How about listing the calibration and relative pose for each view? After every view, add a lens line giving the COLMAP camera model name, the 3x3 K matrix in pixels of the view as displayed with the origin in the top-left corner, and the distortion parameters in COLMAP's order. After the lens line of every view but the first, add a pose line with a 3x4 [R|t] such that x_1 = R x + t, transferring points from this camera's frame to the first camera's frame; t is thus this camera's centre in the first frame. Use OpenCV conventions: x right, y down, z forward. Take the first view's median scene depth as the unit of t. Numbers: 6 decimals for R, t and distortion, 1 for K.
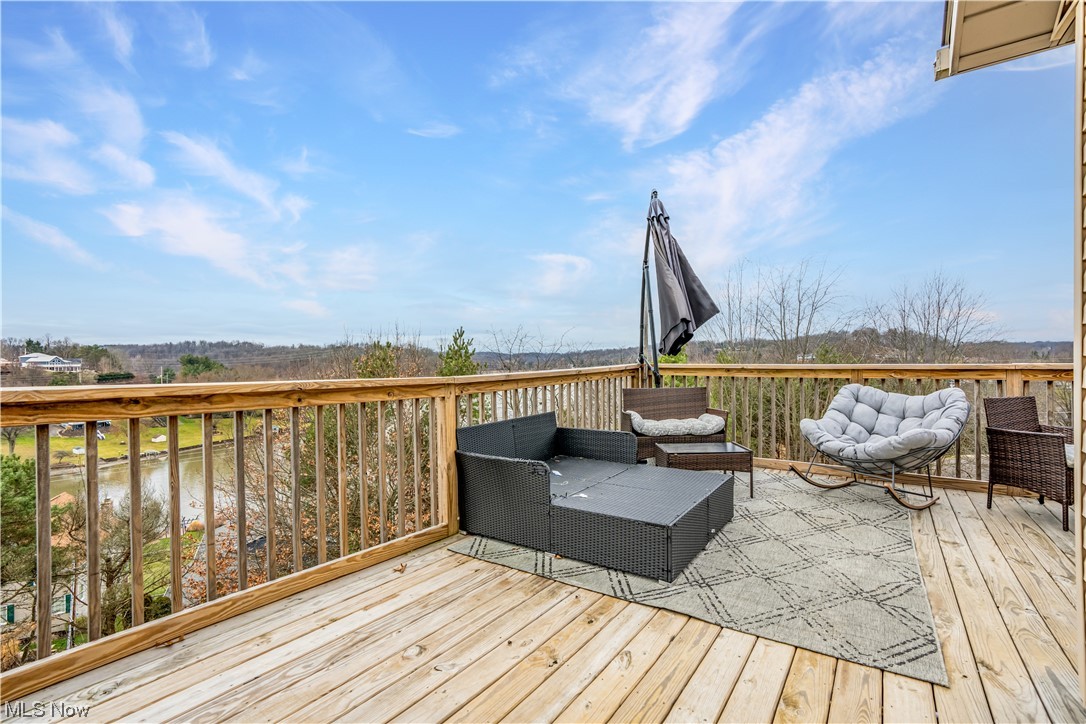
lens RADIAL K [[504.8, 0, 543.4], [0, 504.8, 365.4], [0, 0, 1]] dist [-0.016535, 0.001995]
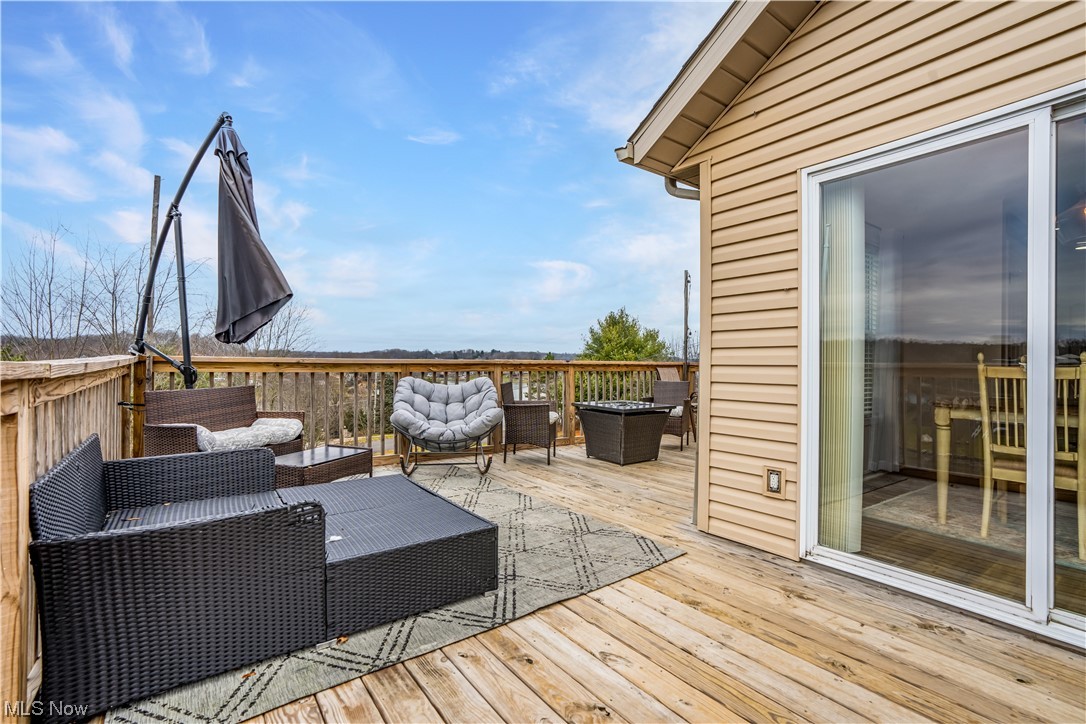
lens RADIAL K [[504.8, 0, 547.1], [0, 504.8, 356.0], [0, 0, 1]] dist [-0.016535, 0.001995]
pose [[0.304464, 0.026925, 0.952143, -0.517139], [0.003169, 0.999566, -0.029279, 0.036489], [-0.952518, 0.011932, 0.304247, 0.555937]]
